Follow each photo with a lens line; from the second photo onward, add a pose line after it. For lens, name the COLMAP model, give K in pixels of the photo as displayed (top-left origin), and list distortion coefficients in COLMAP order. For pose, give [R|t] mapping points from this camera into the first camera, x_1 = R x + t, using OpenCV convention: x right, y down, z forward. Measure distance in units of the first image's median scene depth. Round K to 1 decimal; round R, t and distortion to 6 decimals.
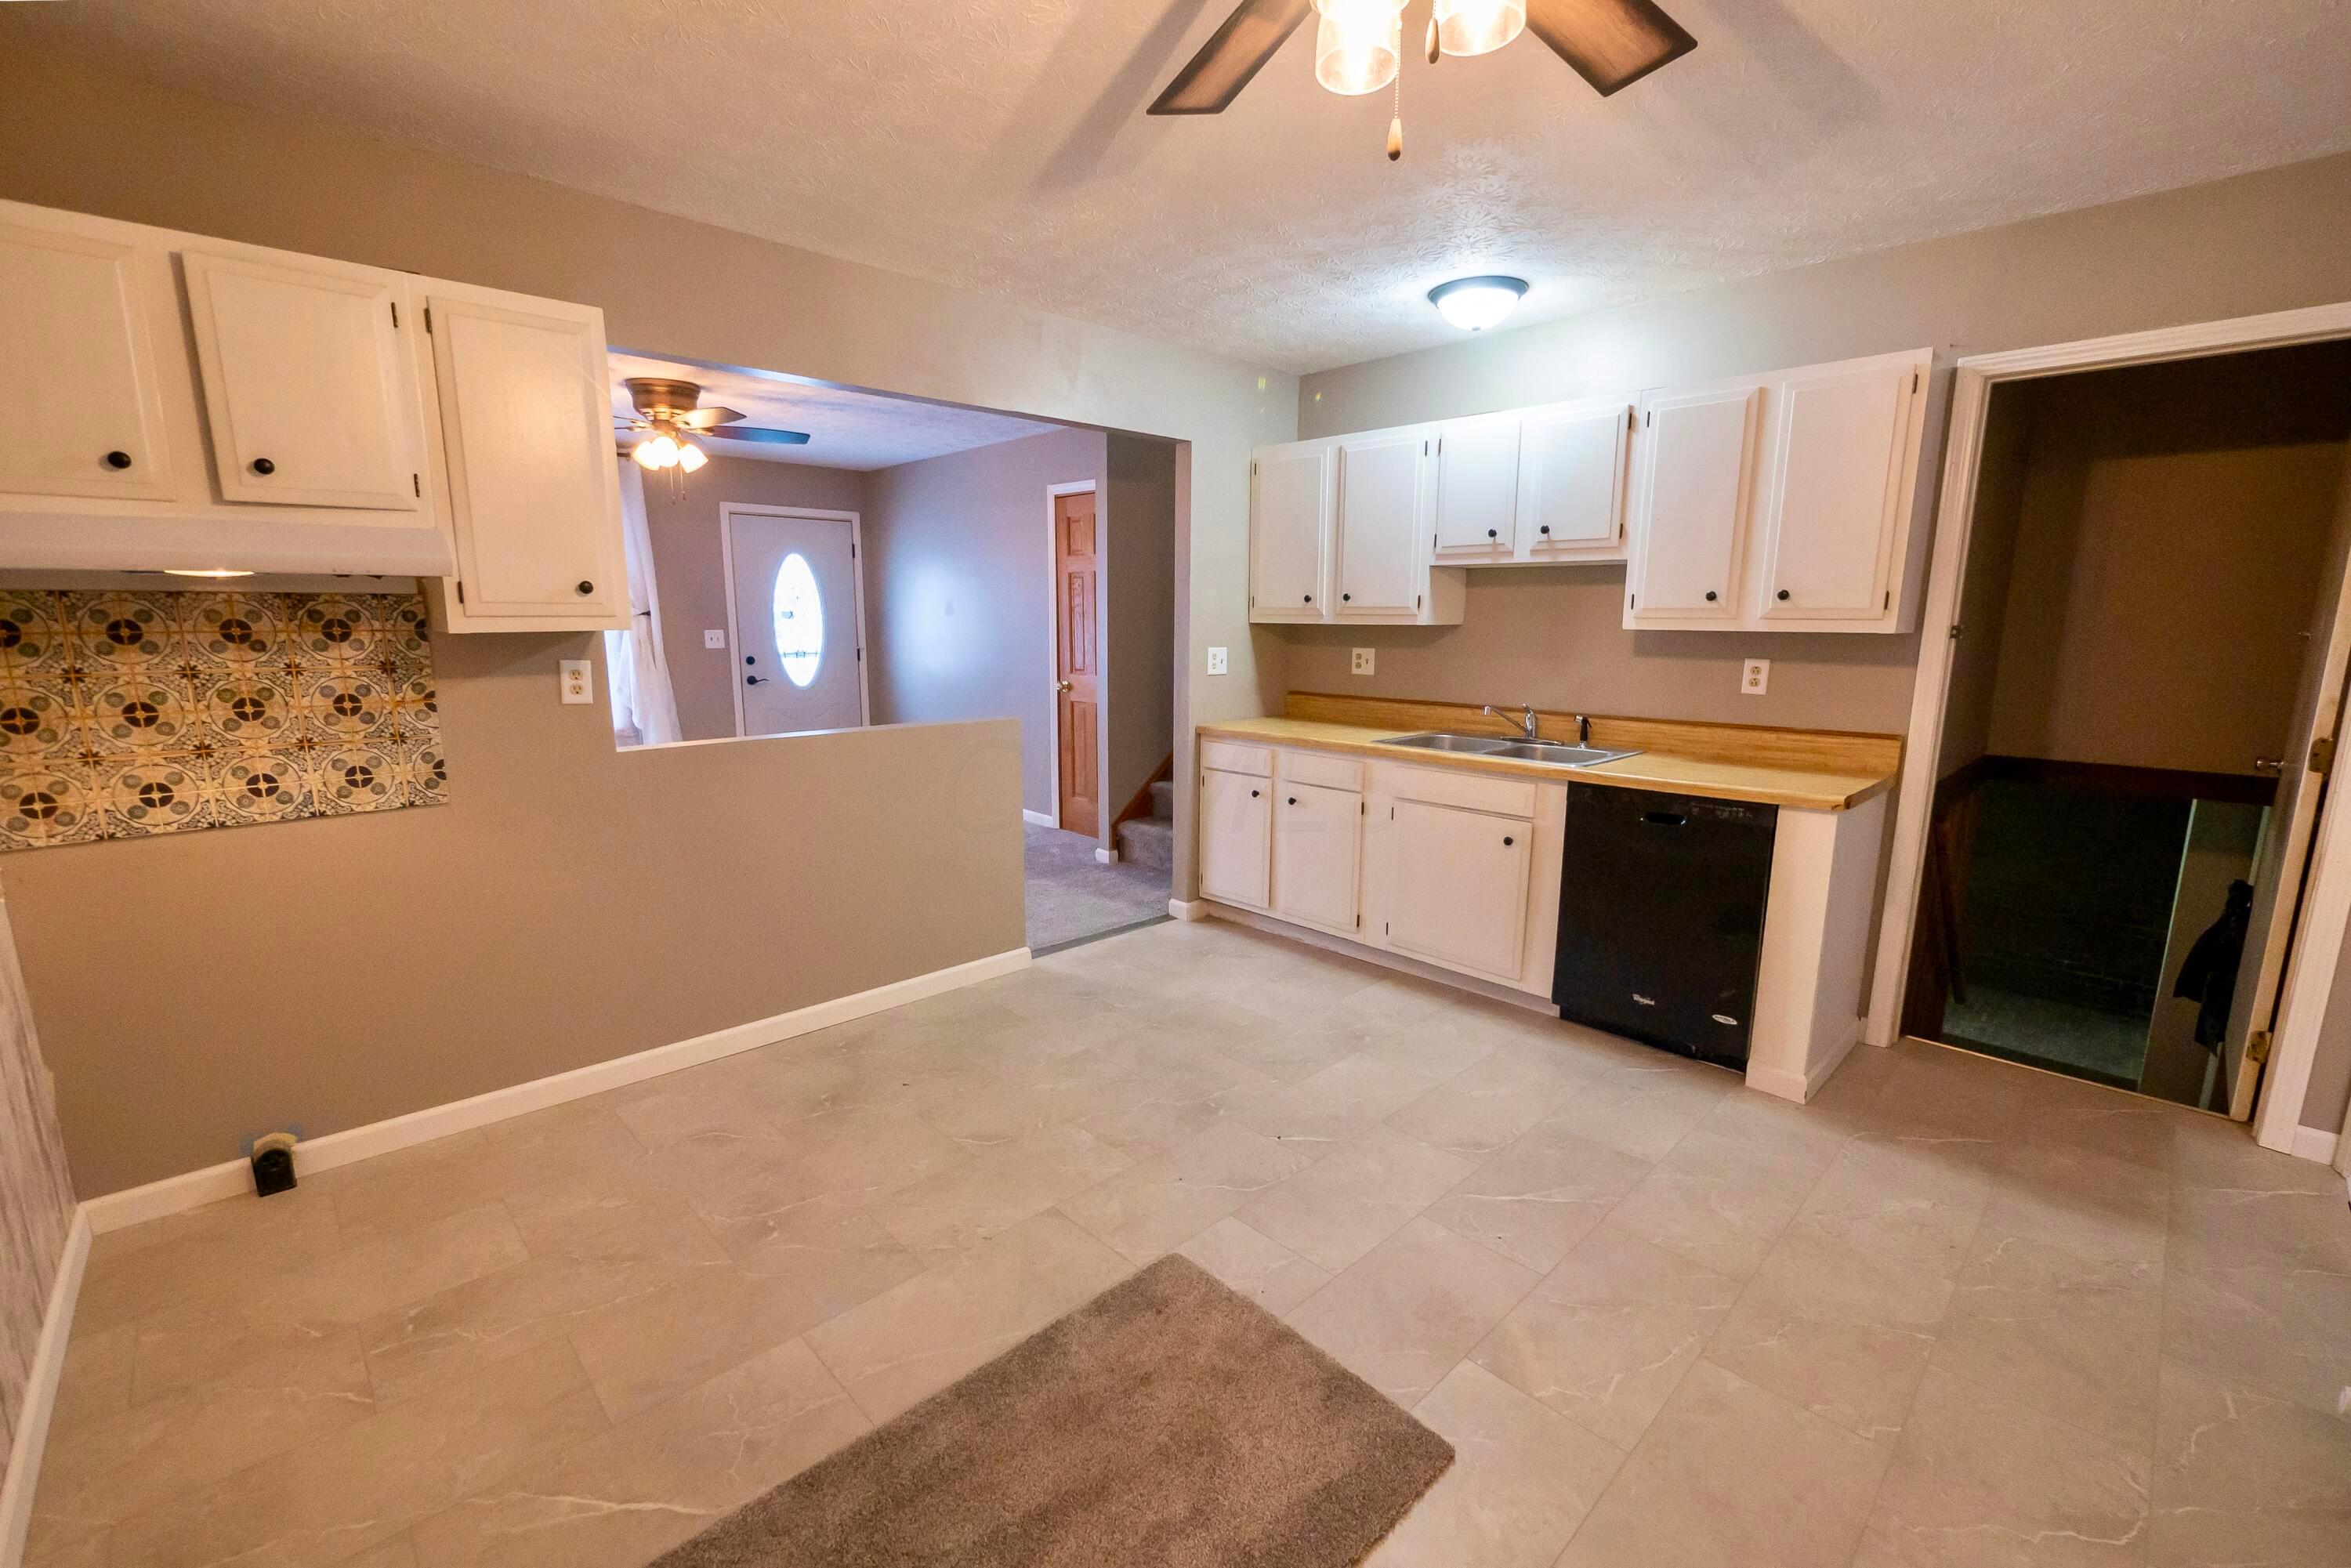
lens RADIAL K [[979.1, 0, 1170.3], [0, 979.1, 792.8], [0, 0, 1]] dist [-0.007333, -0.000063]
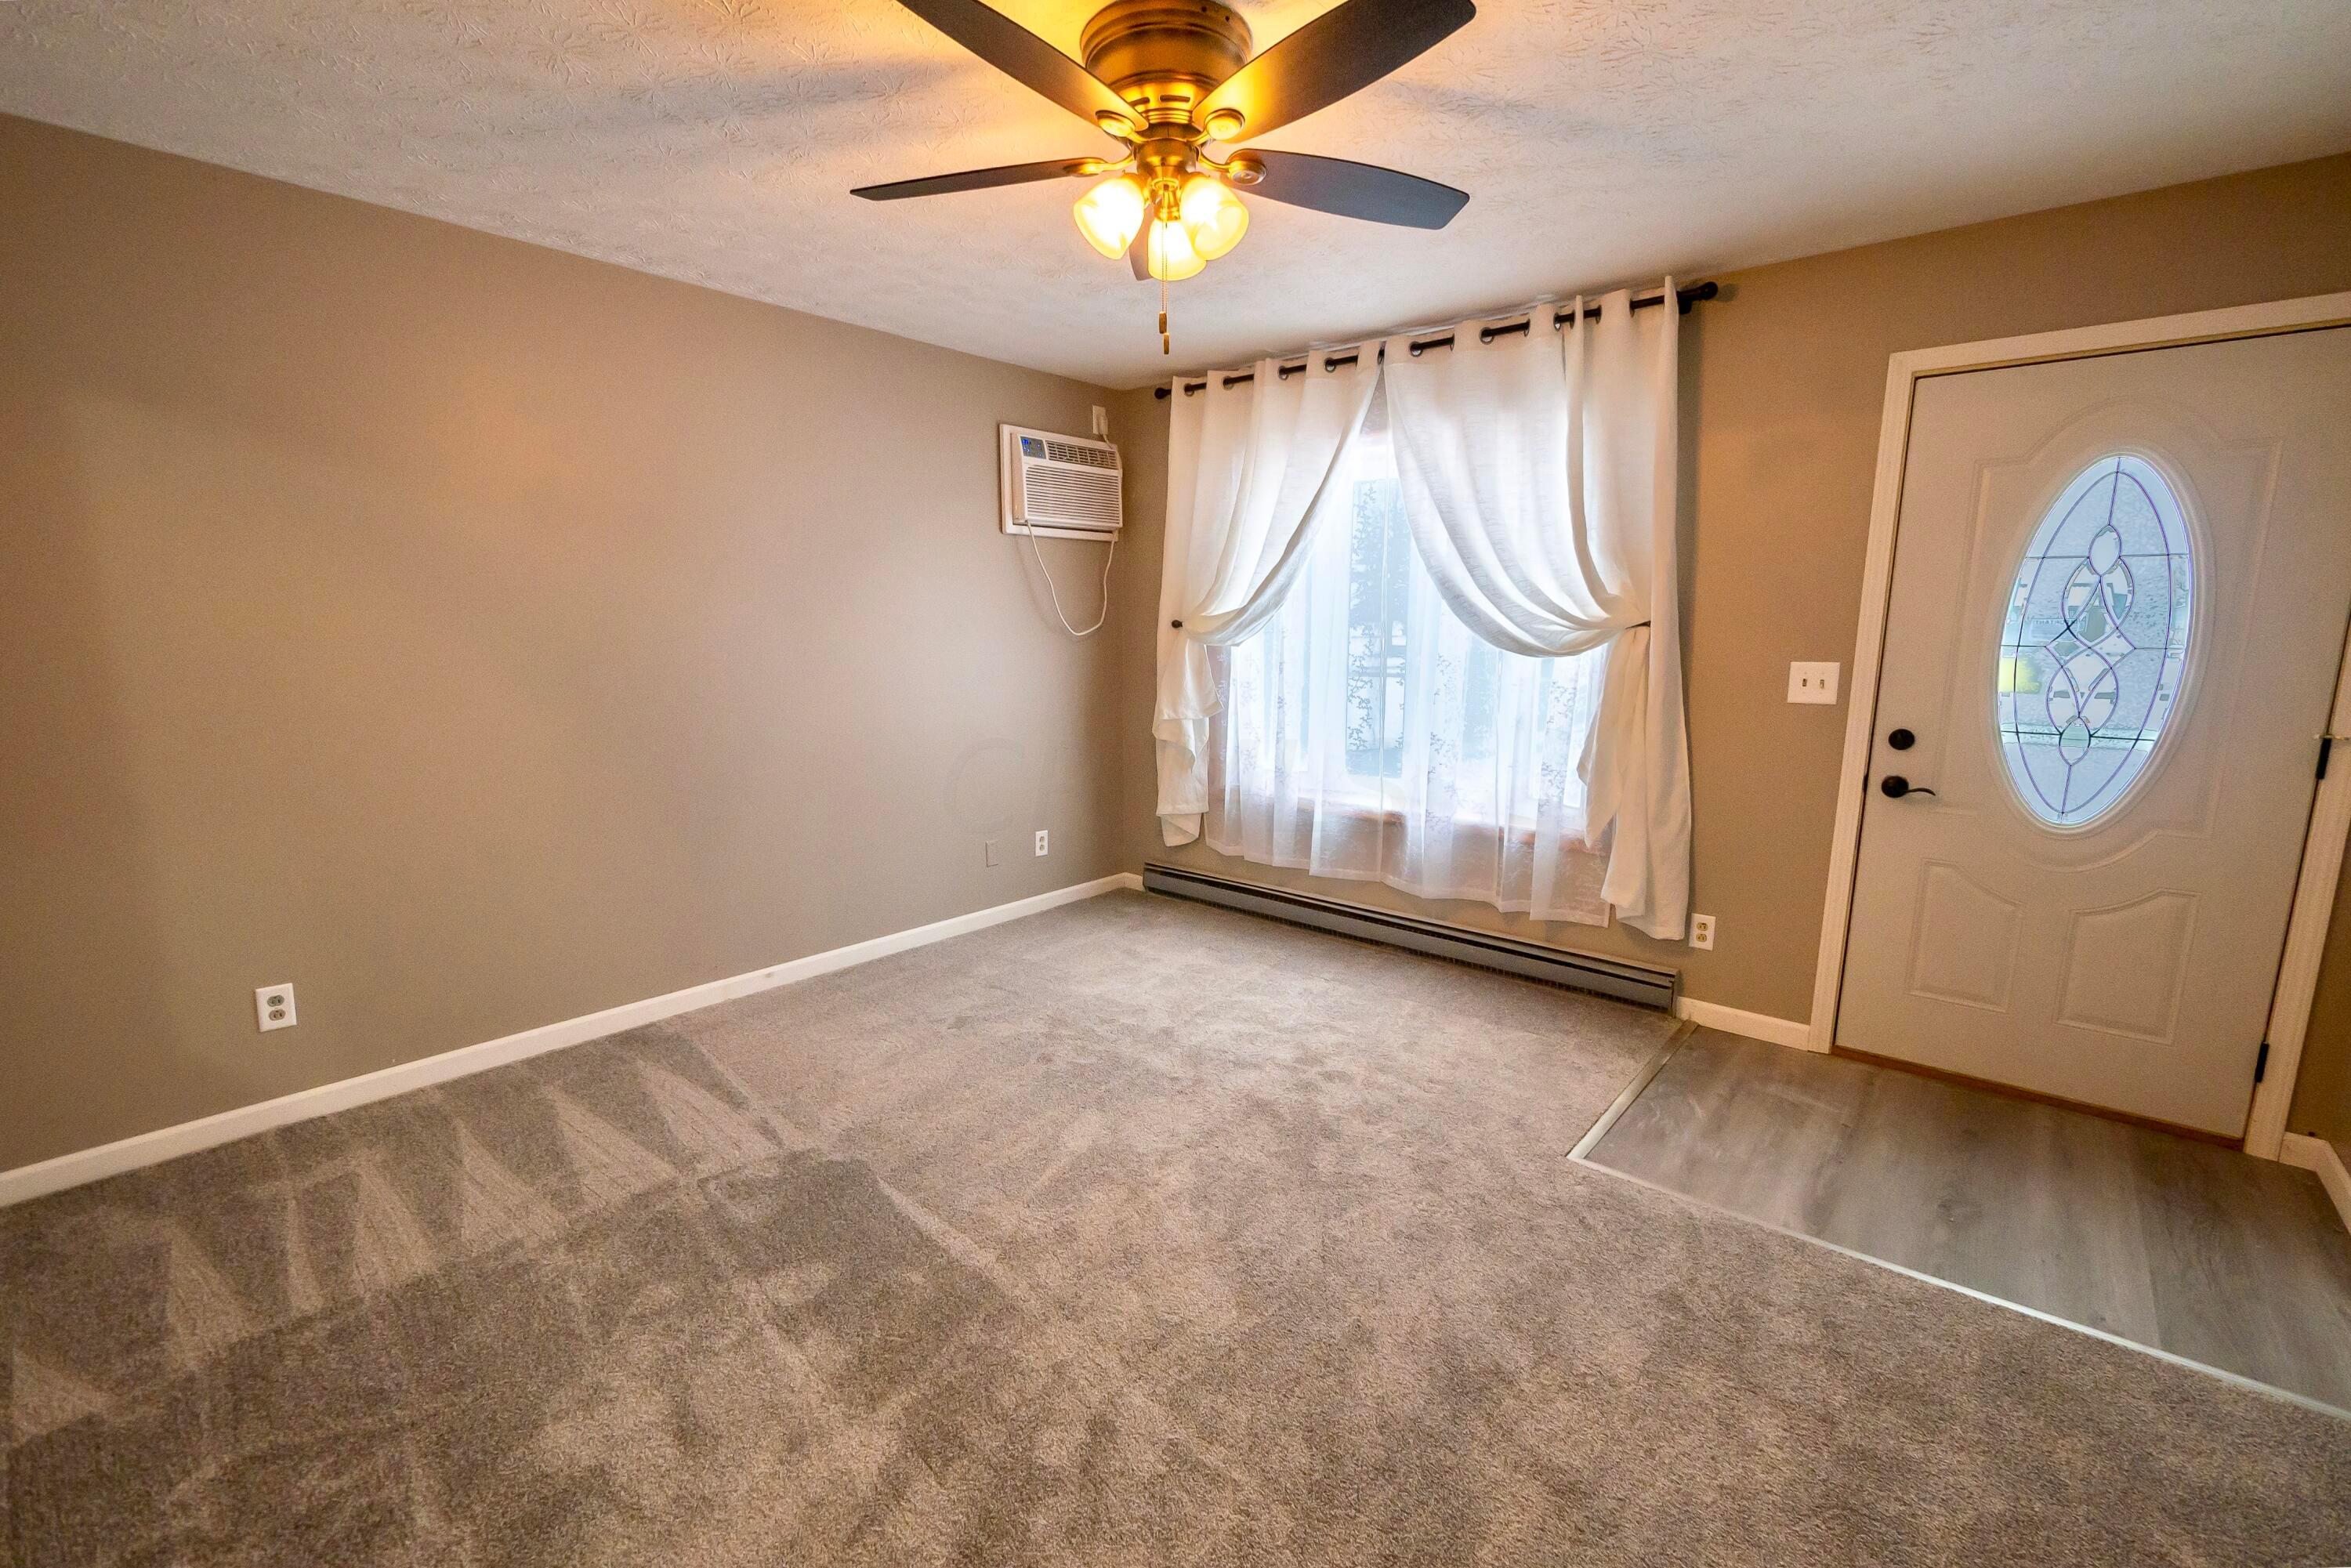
lens RADIAL K [[997.6, 0, 1168.4], [0, 997.6, 792.5], [0, 0, 1]] dist [-0.011989, 0.000390]
pose [[0.098560, 0.165295, -0.981307, -0.126708], [-0.182957, 0.972309, 0.145404, -0.303479], [0.978168, 0.165206, 0.126073, 1.676946]]
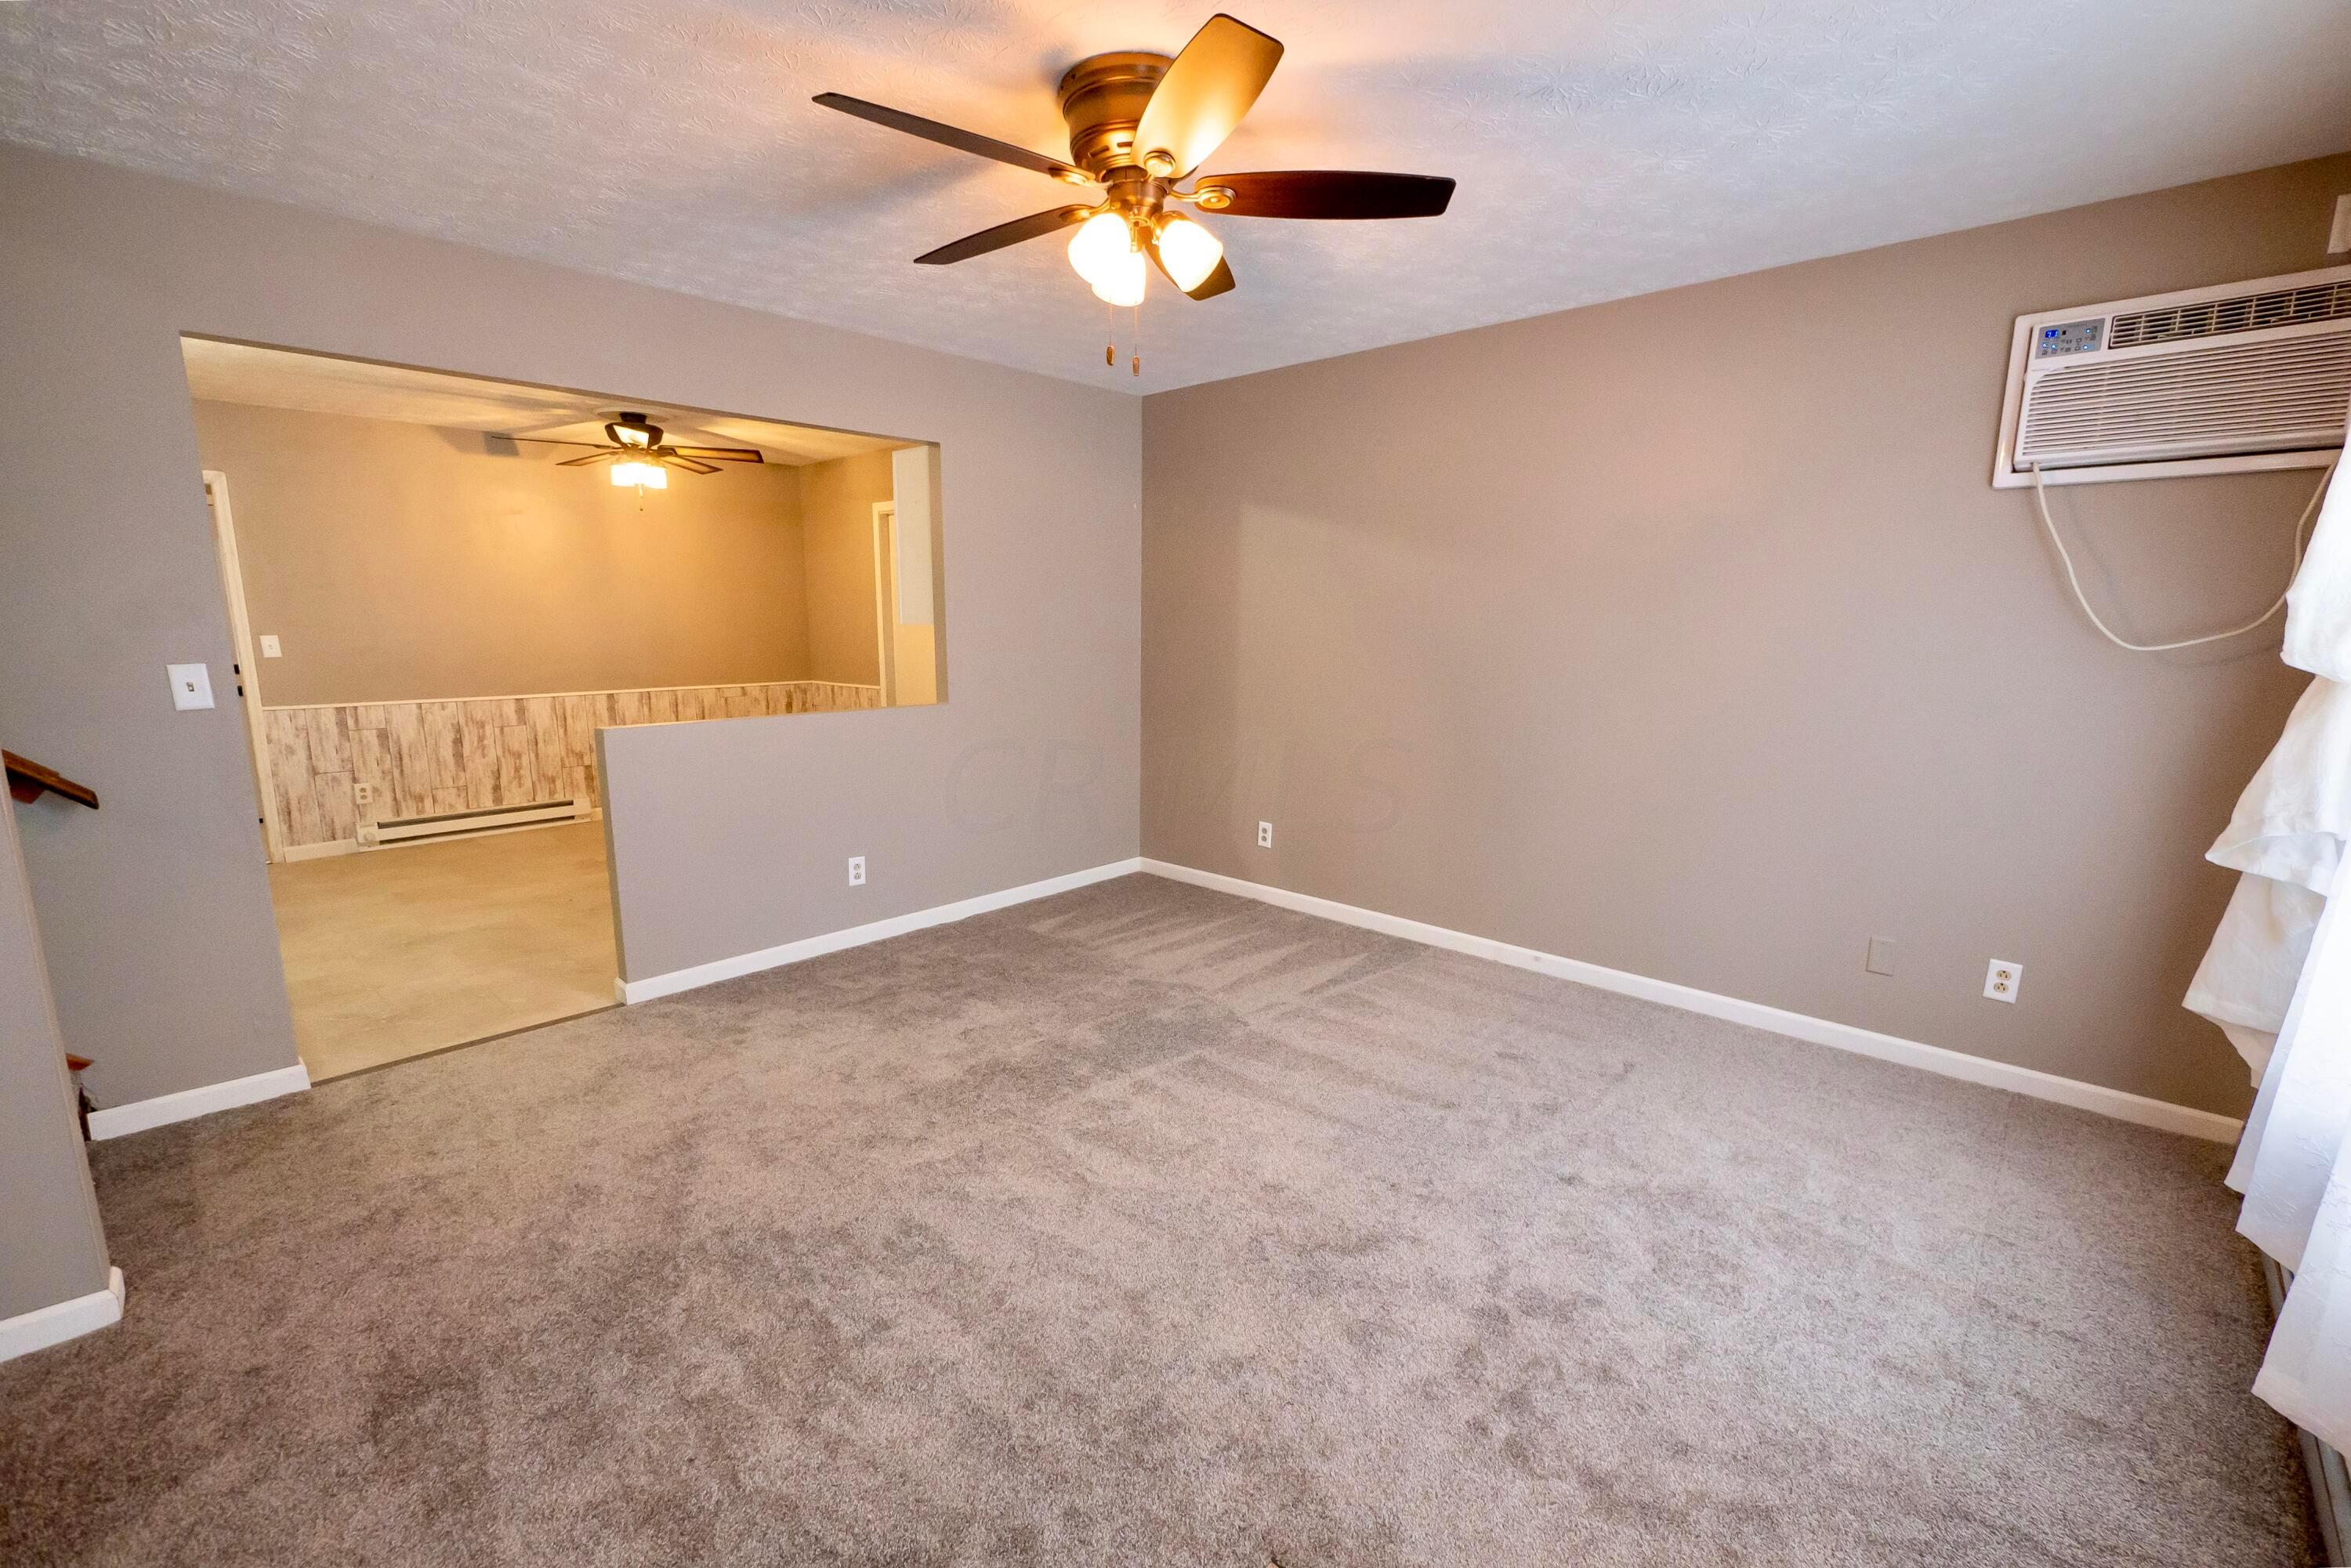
lens RADIAL K [[979.1, 0, 1170.3], [0, 979.1, 792.8], [0, 0, 1]] dist [-0.007333, -0.000063]
pose [[-0.998516, 0.001297, -0.054447, -0.857459], [-0.017974, 0.935860, 0.351914, -0.467015], [0.051411, 0.352370, -0.934448, 2.539091]]
